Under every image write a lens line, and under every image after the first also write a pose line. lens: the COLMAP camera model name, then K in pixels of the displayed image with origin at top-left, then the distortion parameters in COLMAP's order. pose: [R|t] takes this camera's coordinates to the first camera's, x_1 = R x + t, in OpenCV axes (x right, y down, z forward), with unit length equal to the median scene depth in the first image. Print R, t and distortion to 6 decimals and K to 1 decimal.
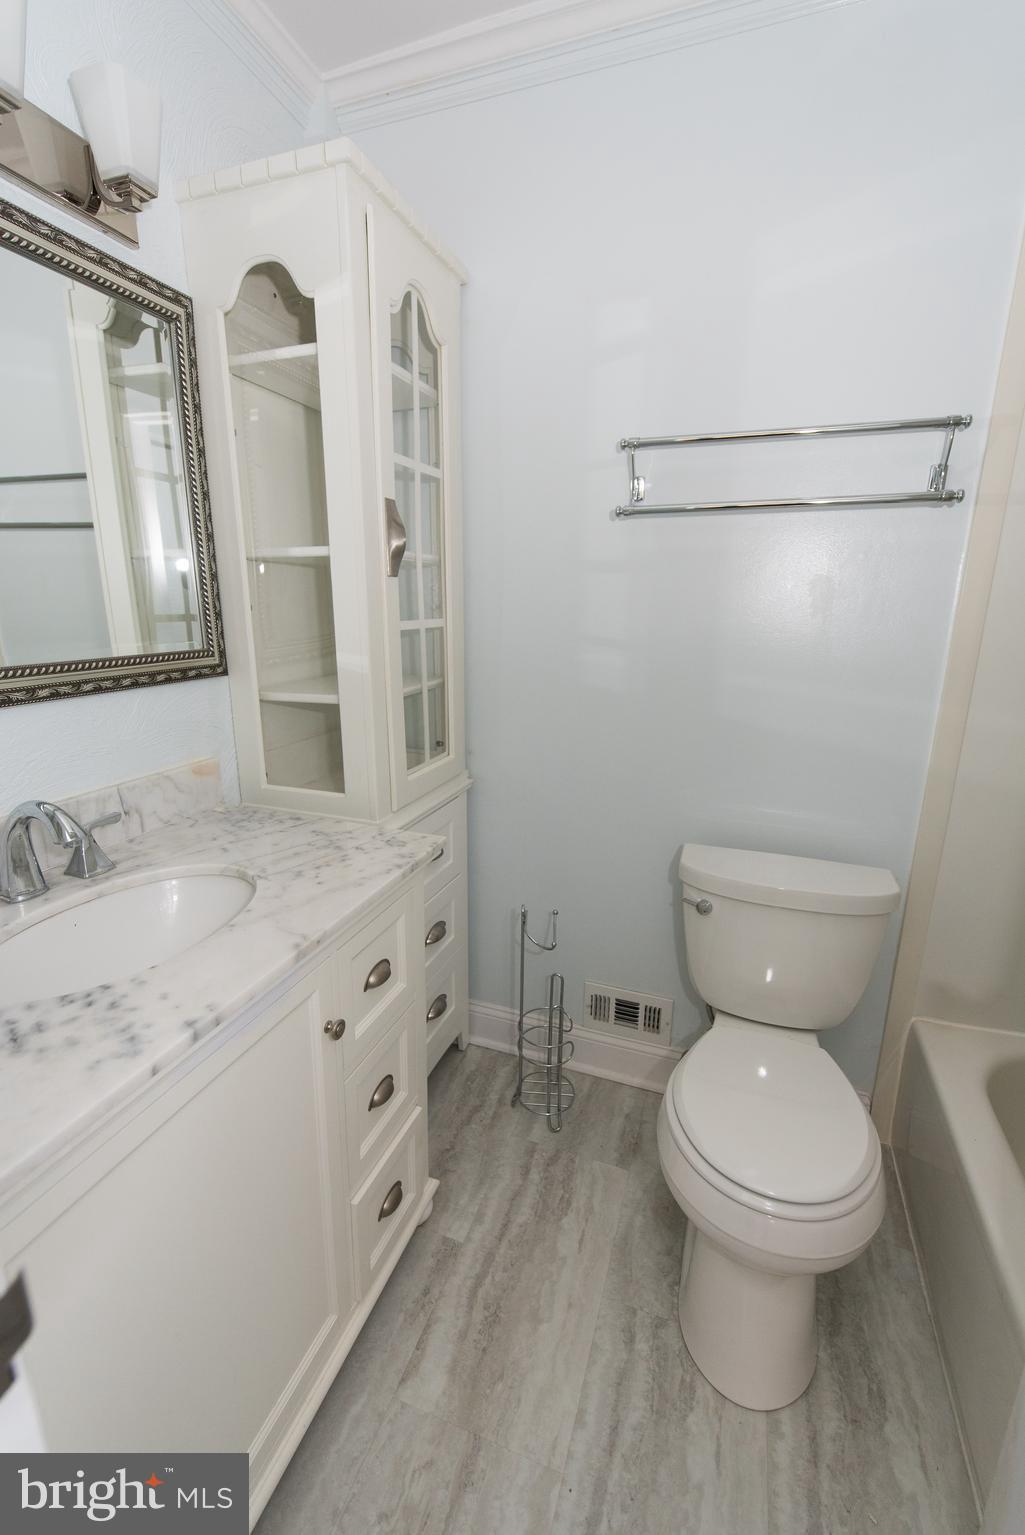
lens RADIAL K [[705.0, 0, 467.9], [0, 705.0, 771.5], [0, 0, 1]] dist [-0.000055, -0.000134]
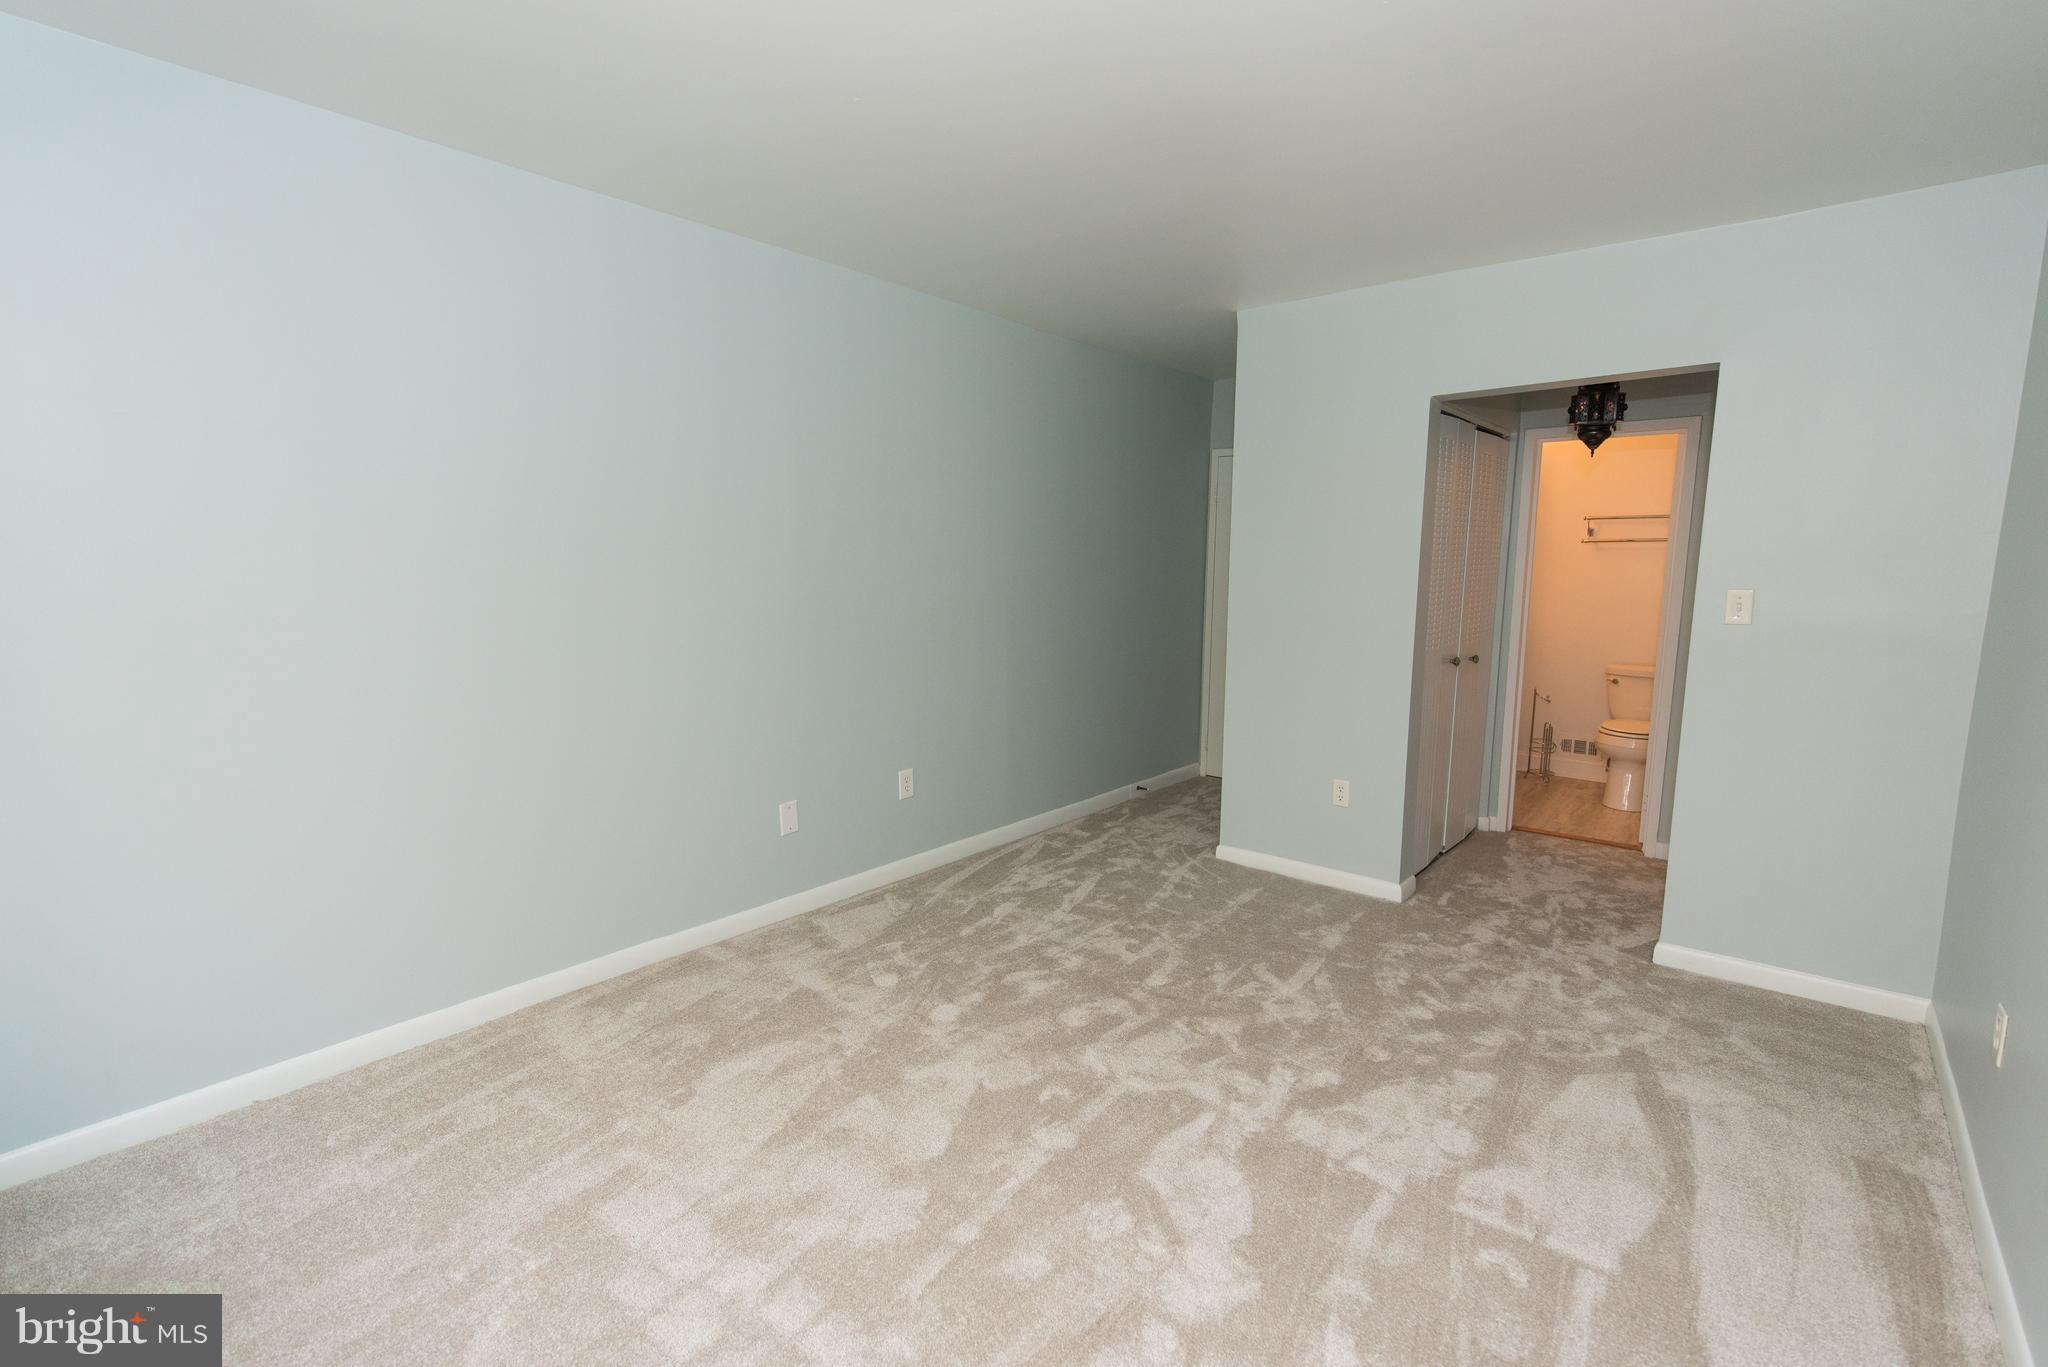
lens RADIAL K [[903.8, 0, 1024.0], [0, 903.8, 683.5], [0, 0, 1]] dist [0.000394, -0.000020]
pose [[0.949543, 0.055124, -0.308755, -0.721055], [-0.096764, 0.987899, -0.121212, 0.804423], [0.298338, 0.144972, 0.943386, -2.838824]]
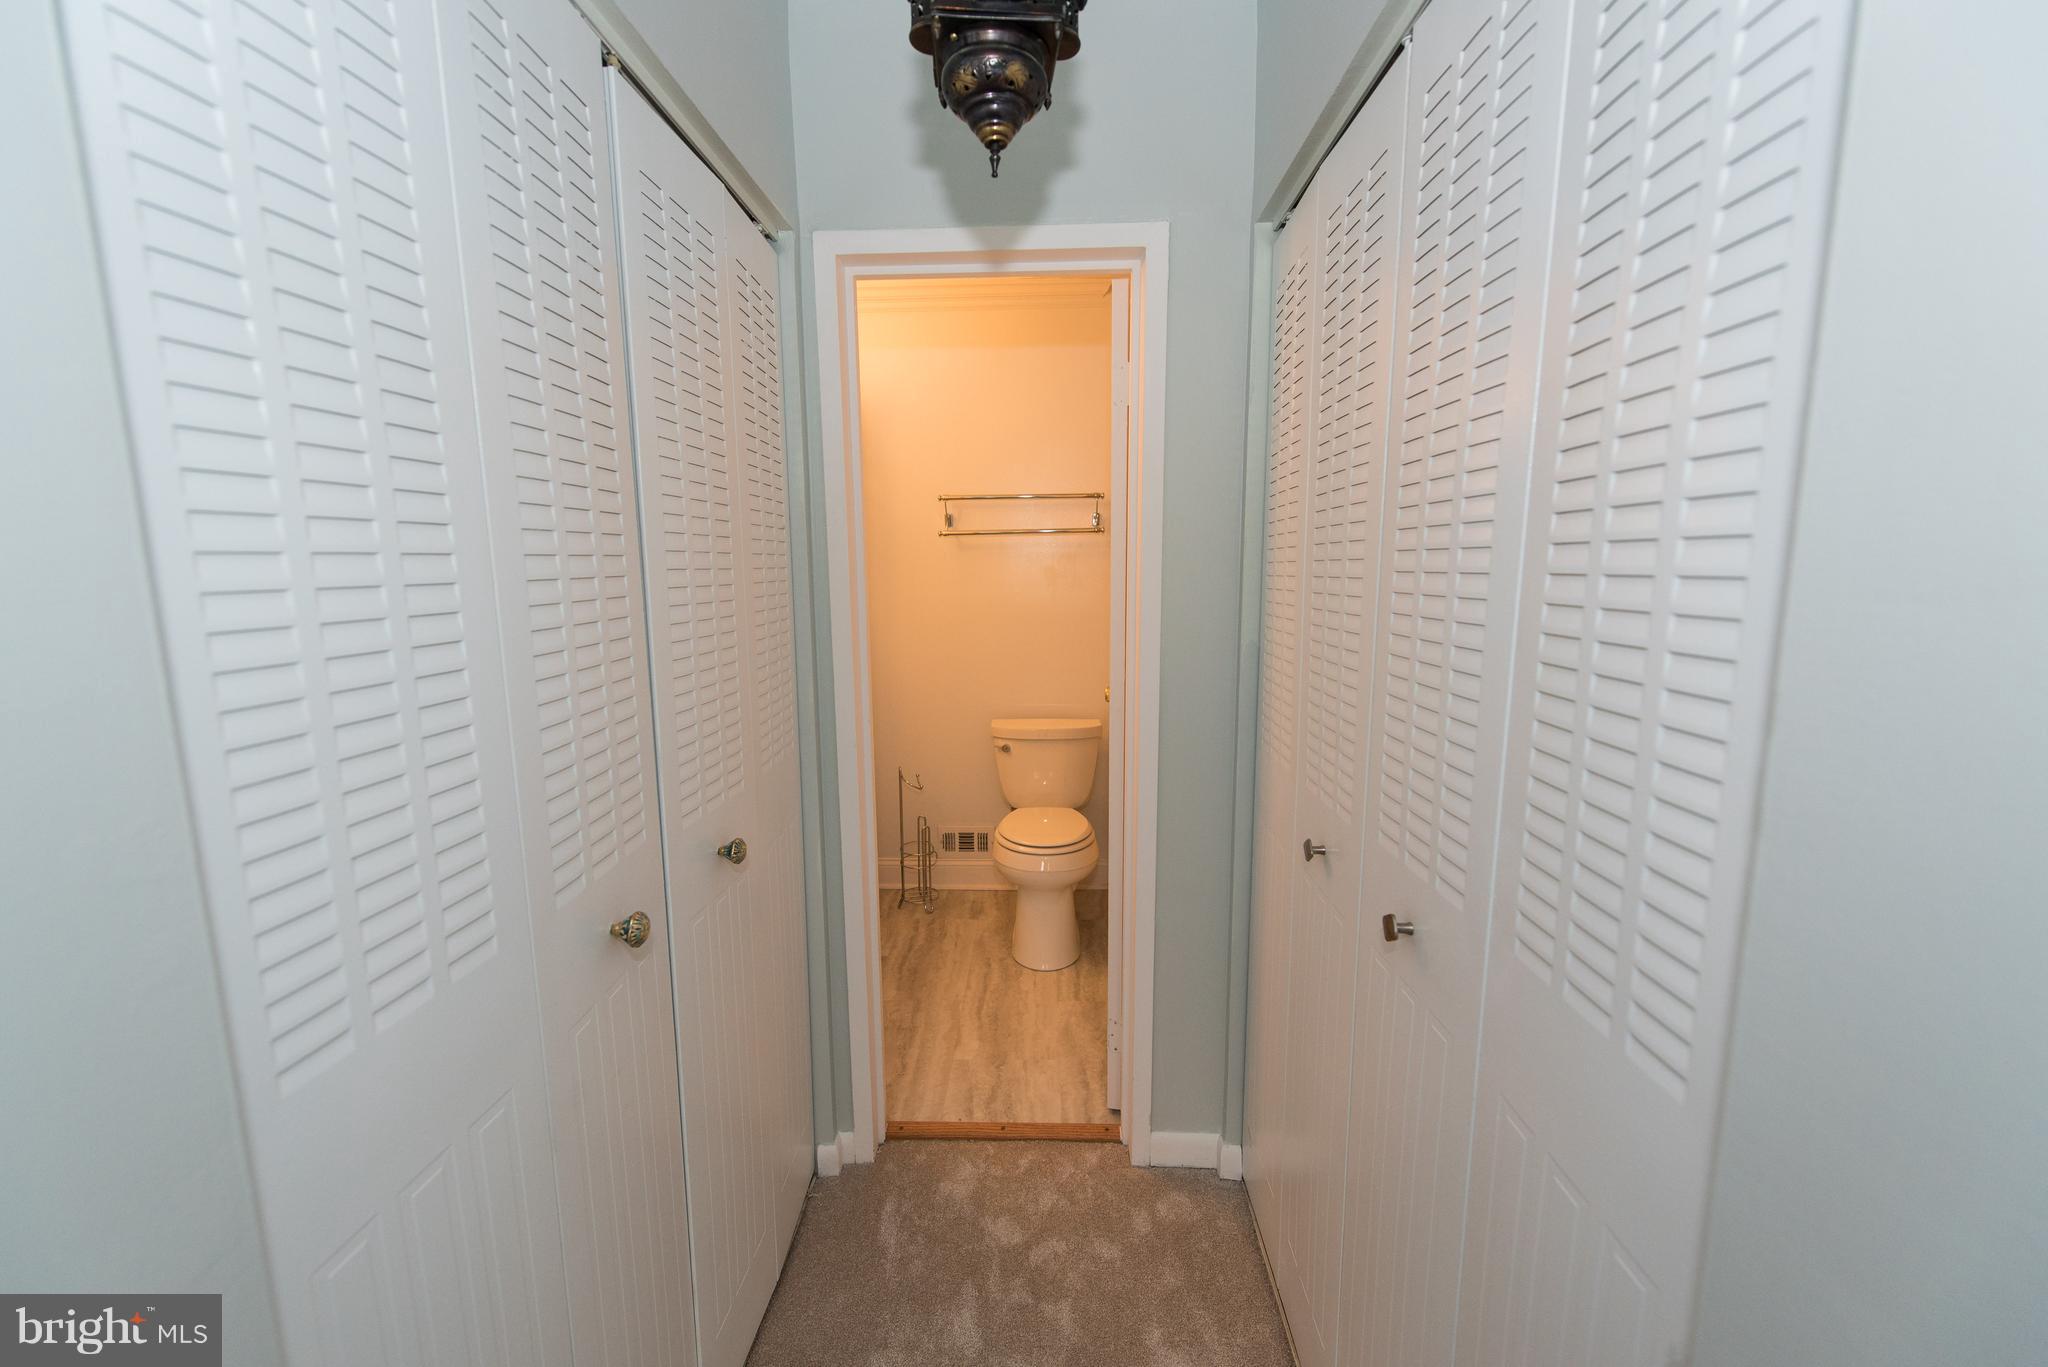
lens RADIAL K [[780.6, 0, 1024.0], [0, 780.6, 683.5], [0, 0, 1]] dist [-0.000261, -0.000012]
pose [[0.935232, -0.048454, 0.350703, -0.290824], [0.095765, 0.988285, -0.118836, 0.255665], [-0.340836, 0.144724, 0.928916, -0.831494]]
